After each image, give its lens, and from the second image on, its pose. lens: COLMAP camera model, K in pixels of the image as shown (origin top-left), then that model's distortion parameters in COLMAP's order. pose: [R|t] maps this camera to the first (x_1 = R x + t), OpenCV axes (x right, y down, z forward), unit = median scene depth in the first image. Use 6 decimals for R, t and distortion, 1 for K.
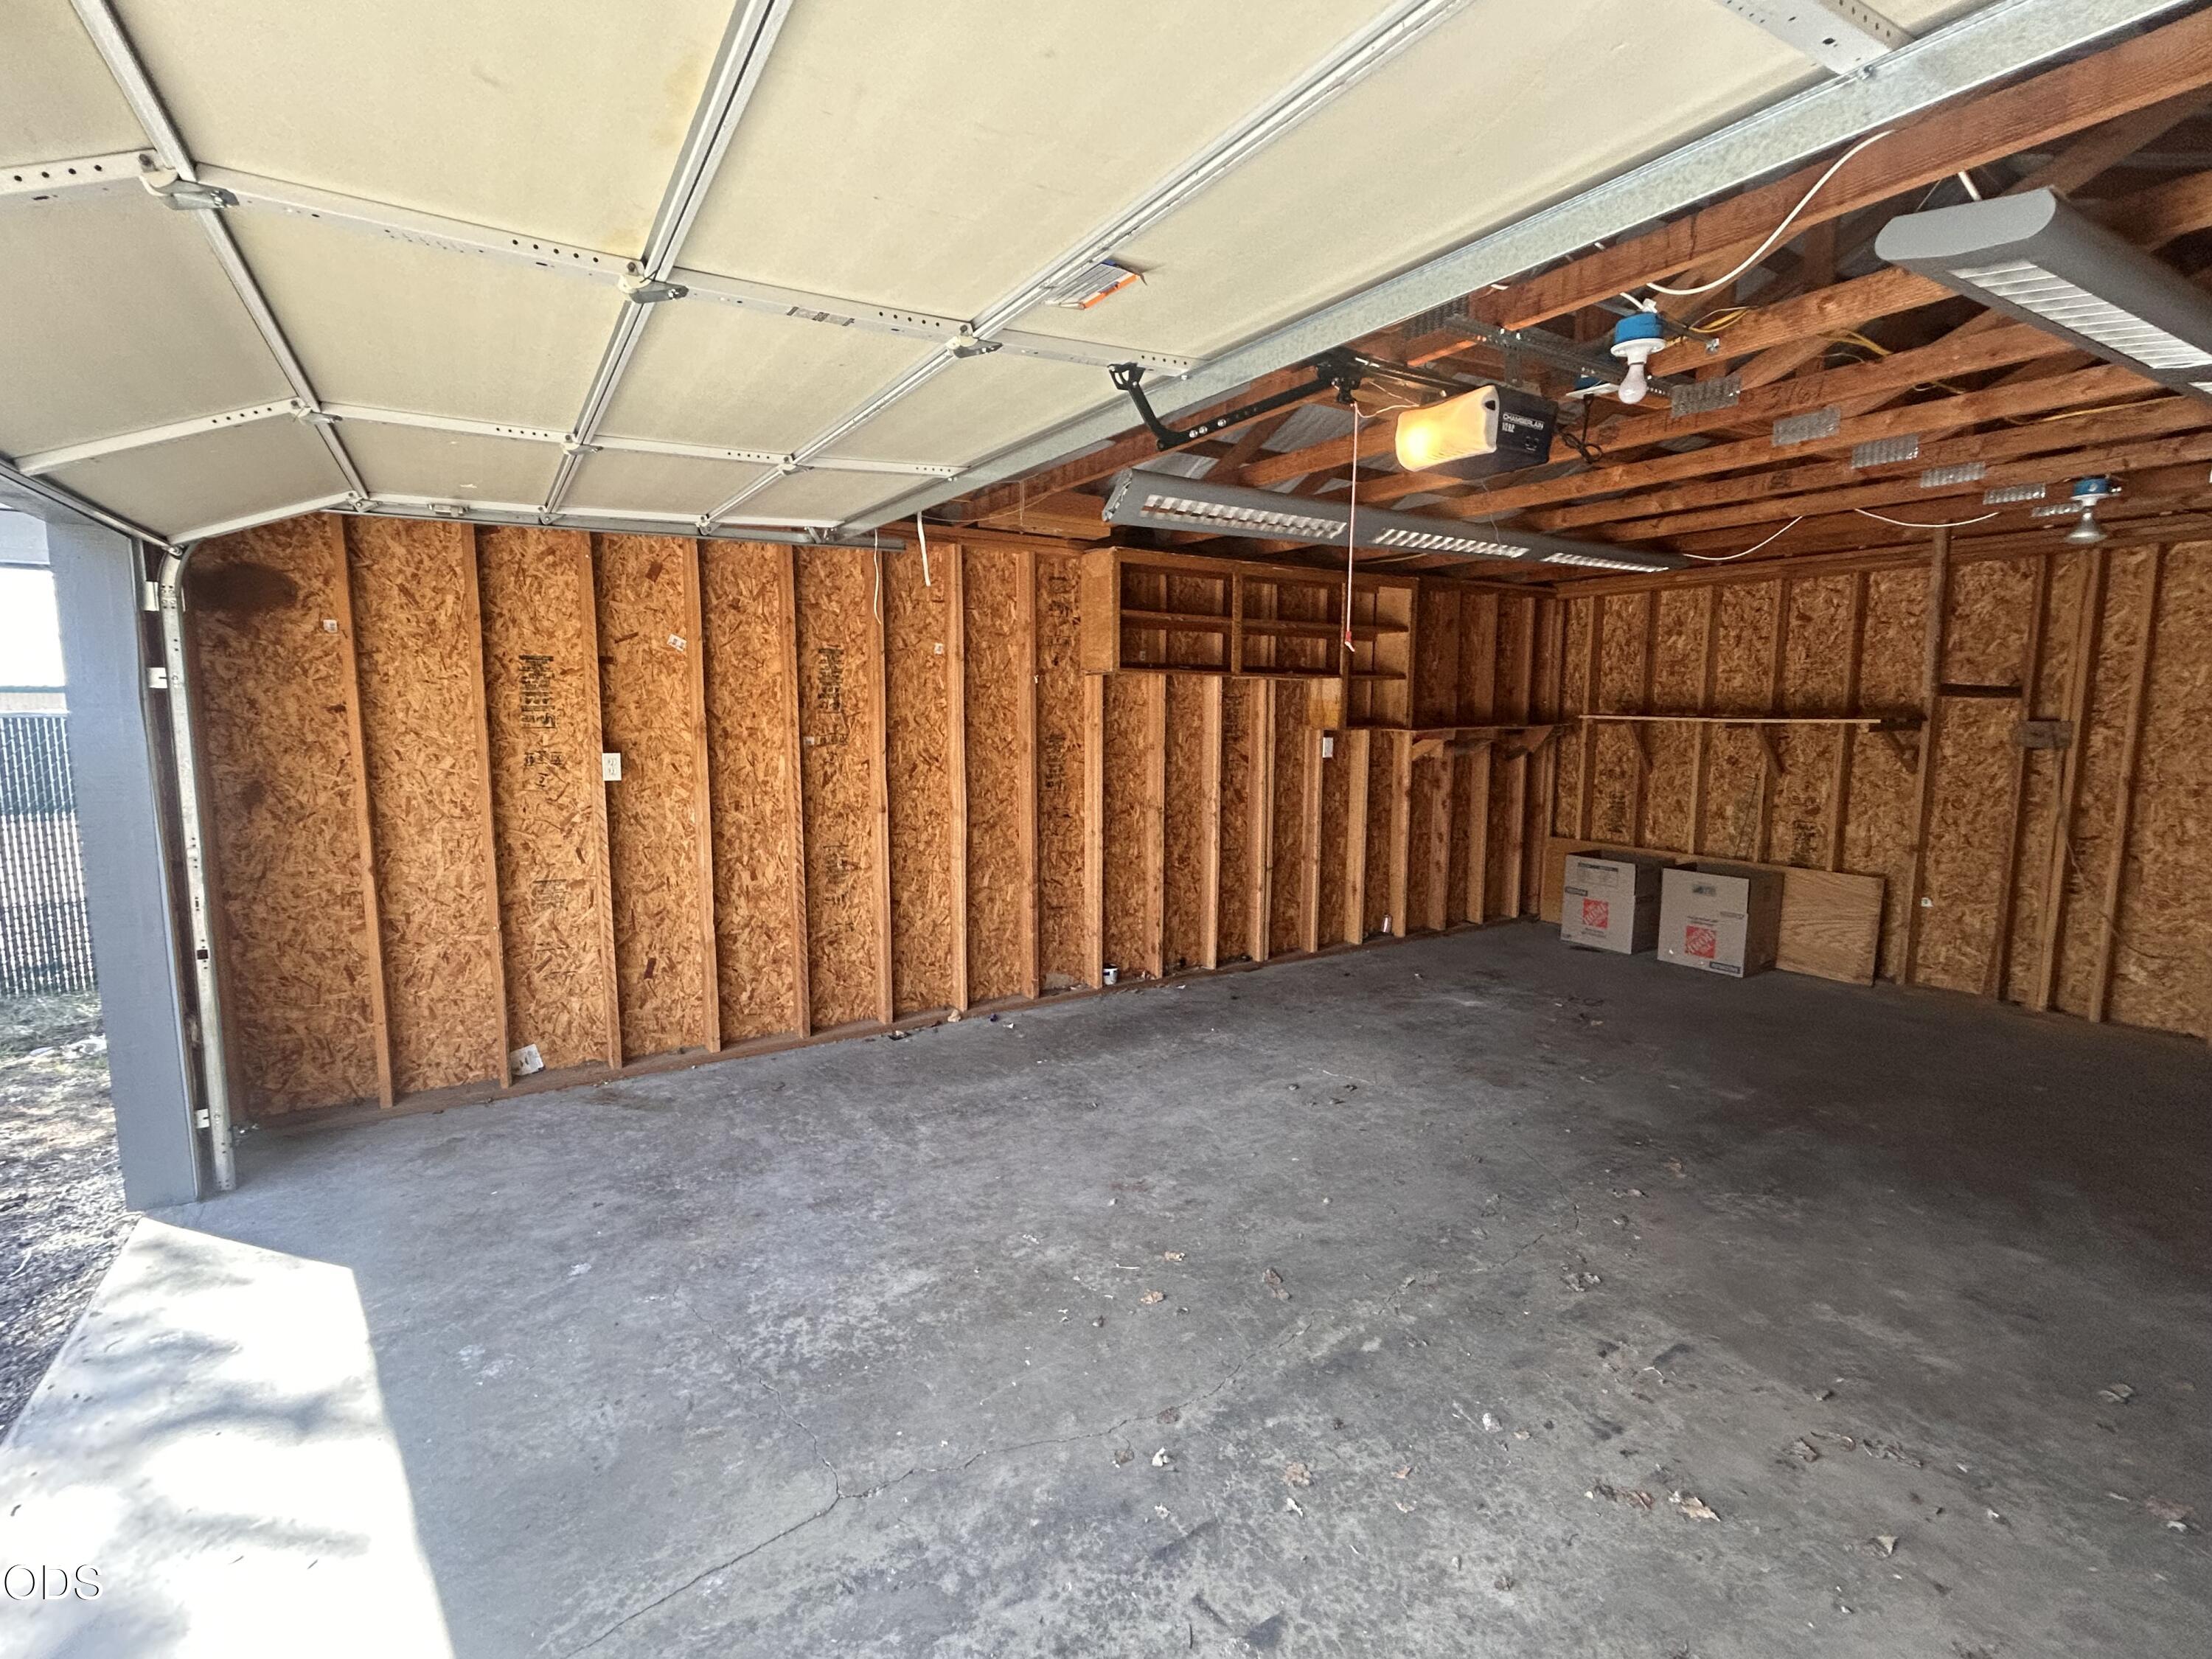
lens RADIAL K [[1009.7, 0, 1106.0], [0, 1009.7, 829.5], [0, 0, 1]] dist [-0.001774, 0.001459]
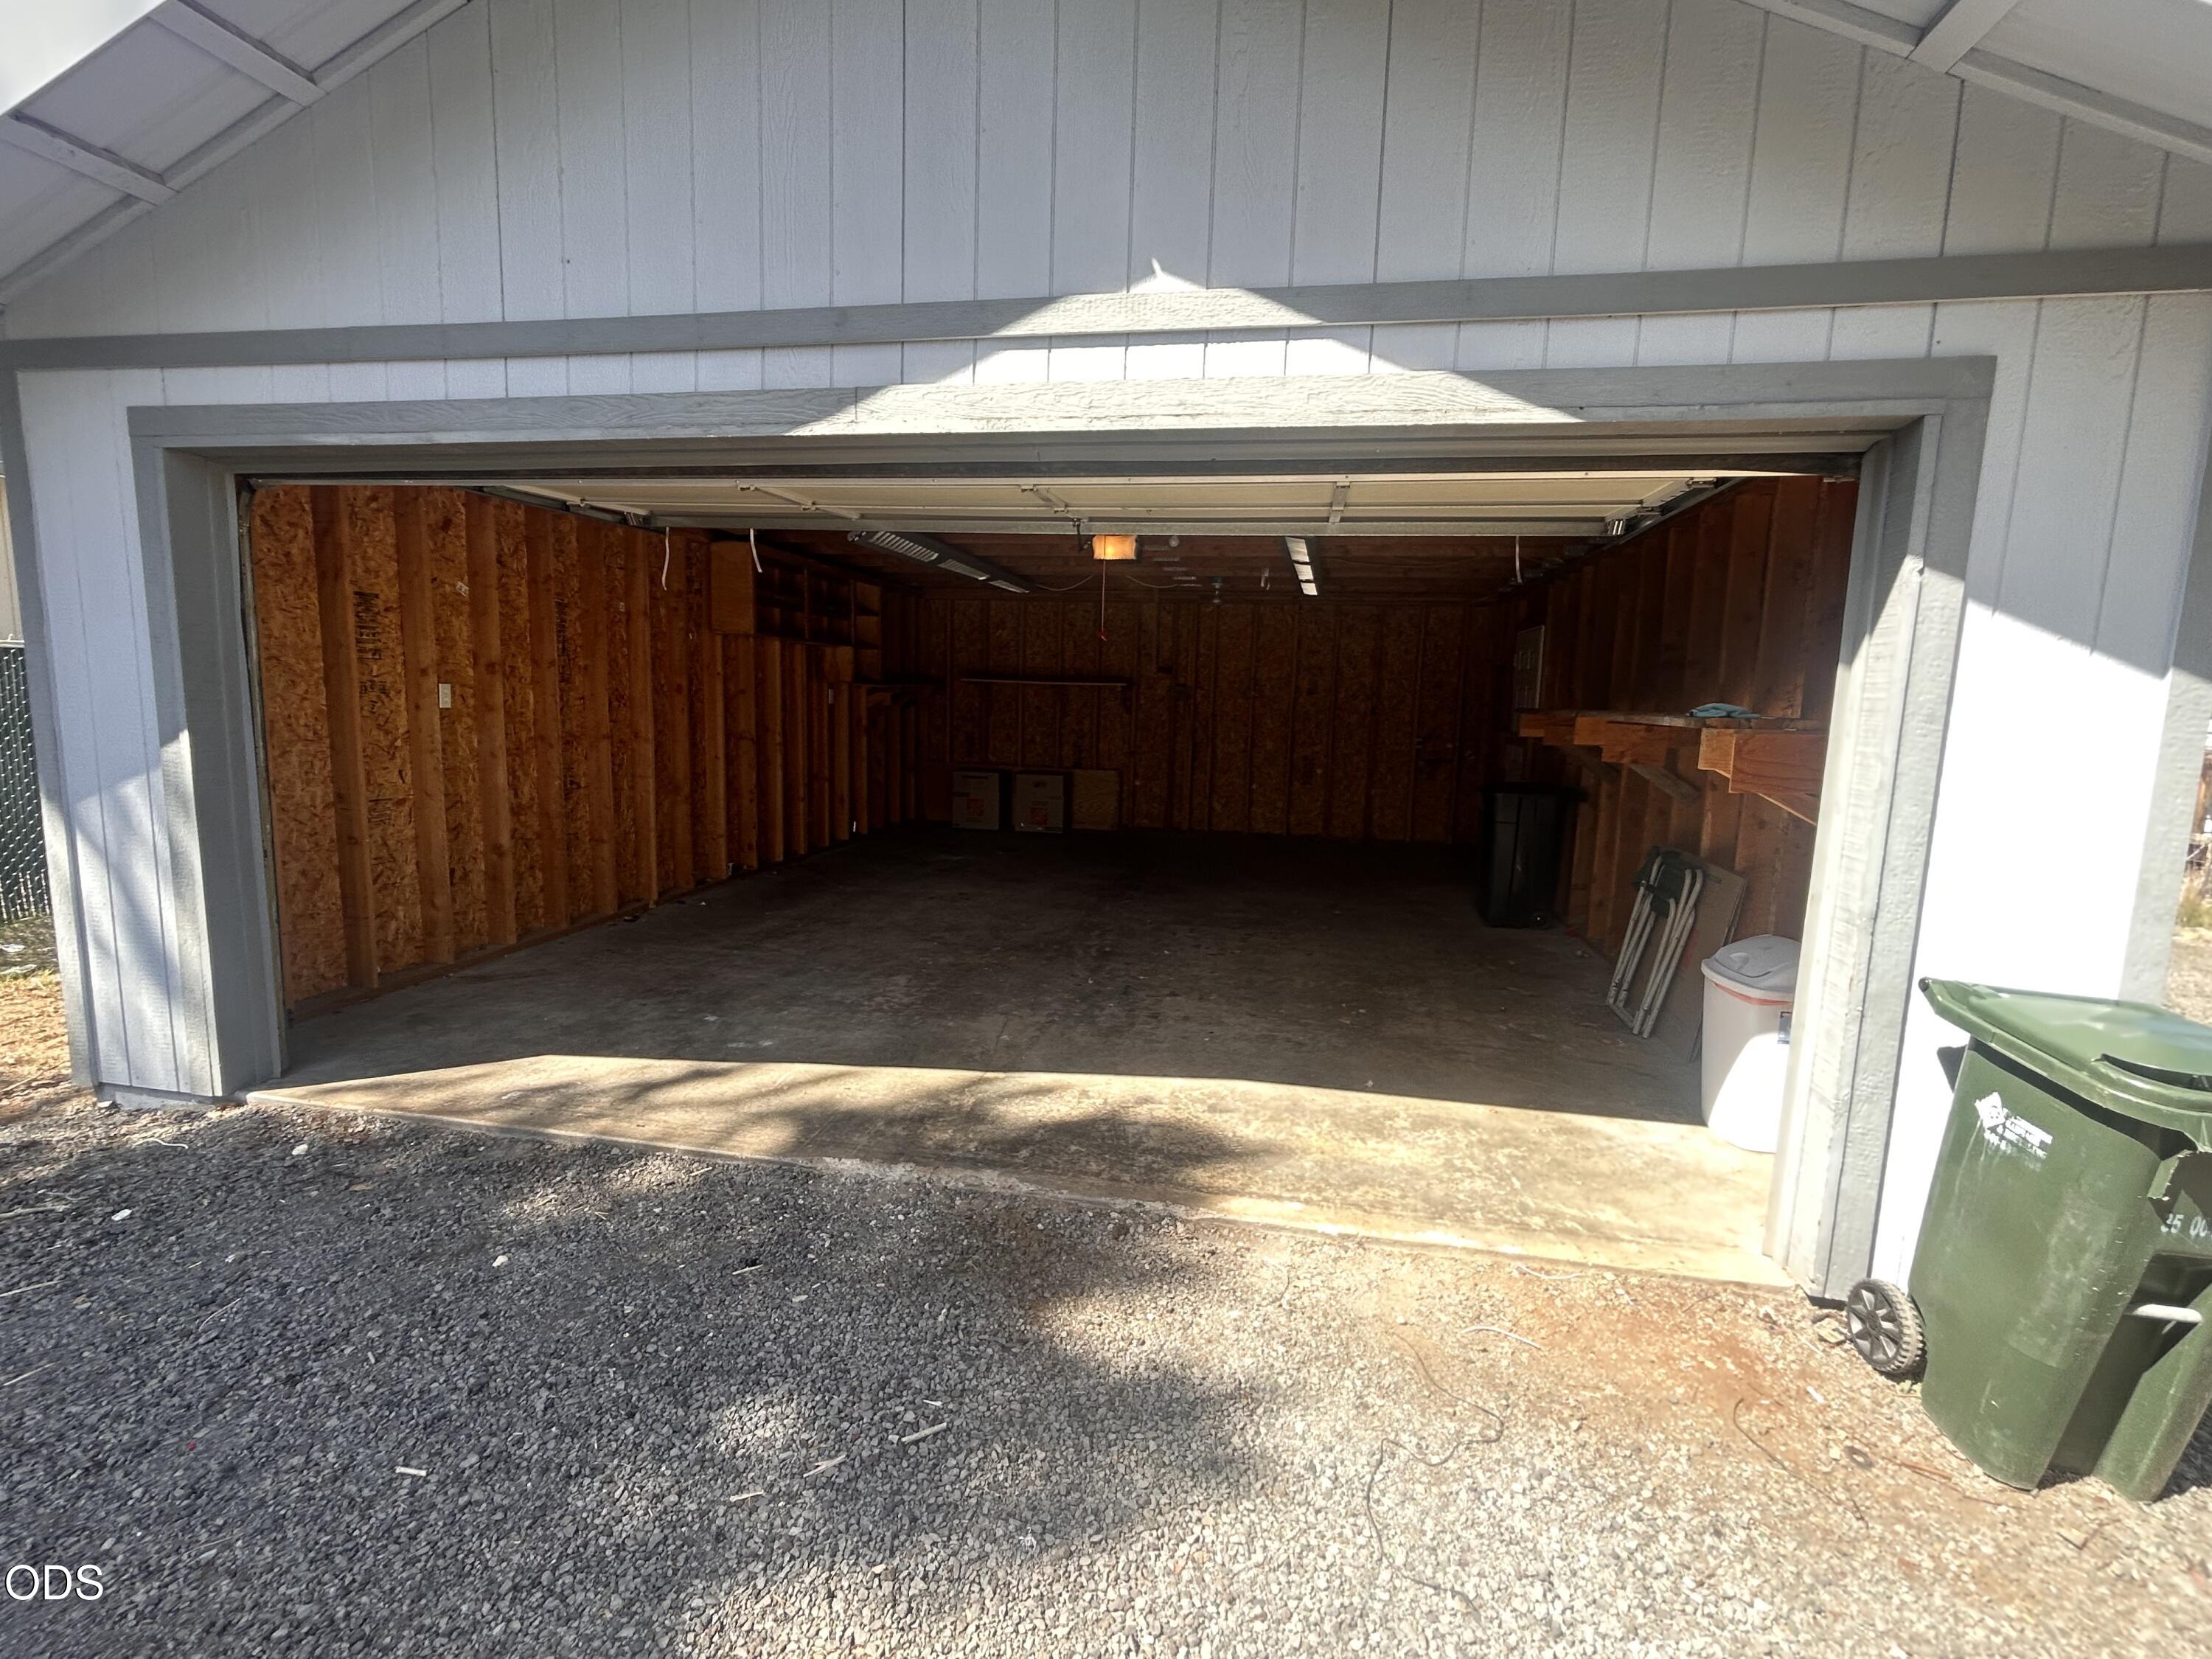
lens RADIAL K [[1006.5, 0, 1106.0], [0, 1006.5, 829.5], [0, 0, 1]] dist [0.001346, 0.000338]
pose [[0.679177, -0.083244, 0.729239, -0.713997], [0.063235, 0.996490, 0.054857, 0.063660], [-0.731246, 0.008855, 0.682057, -0.280778]]
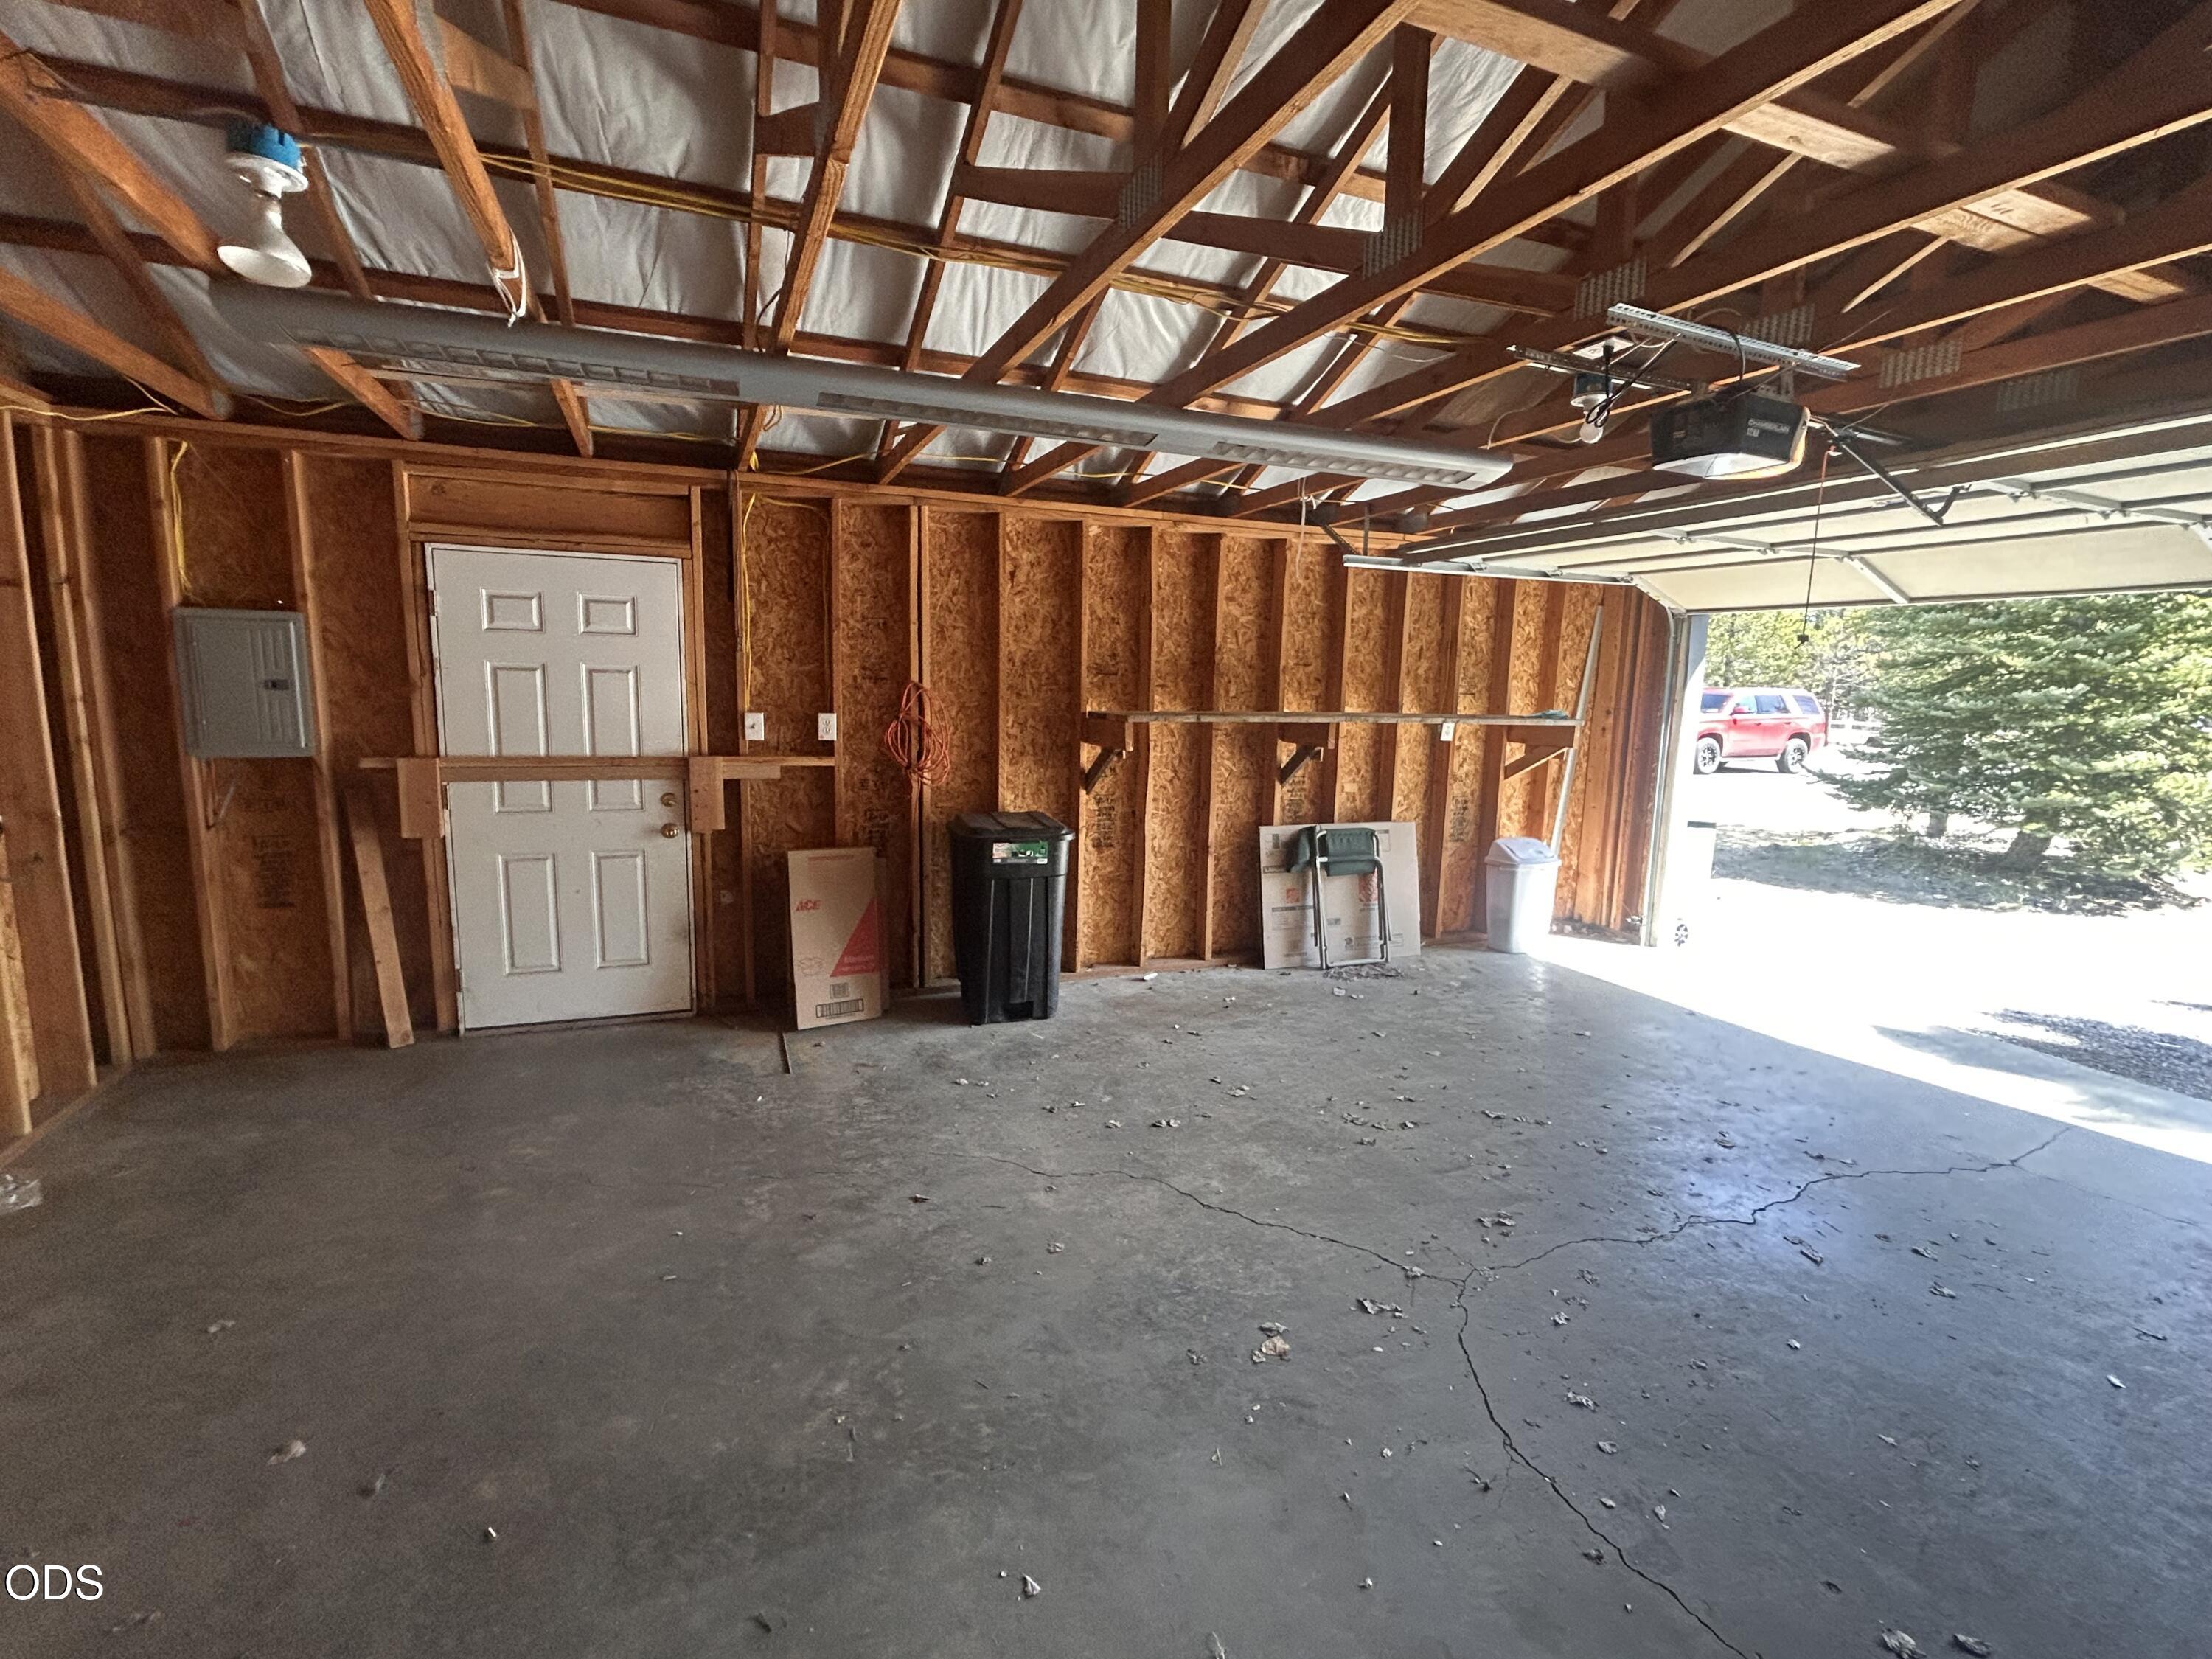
lens RADIAL K [[1009.7, 0, 1106.0], [0, 1009.7, 829.5], [0, 0, 1]] dist [-0.001774, 0.001459]
pose [[-0.985794, -0.050250, 0.160266, 0.426836], [-0.005772, 0.963769, 0.266676, -0.139928], [-0.167859, 0.261962, -0.950368, 1.159999]]
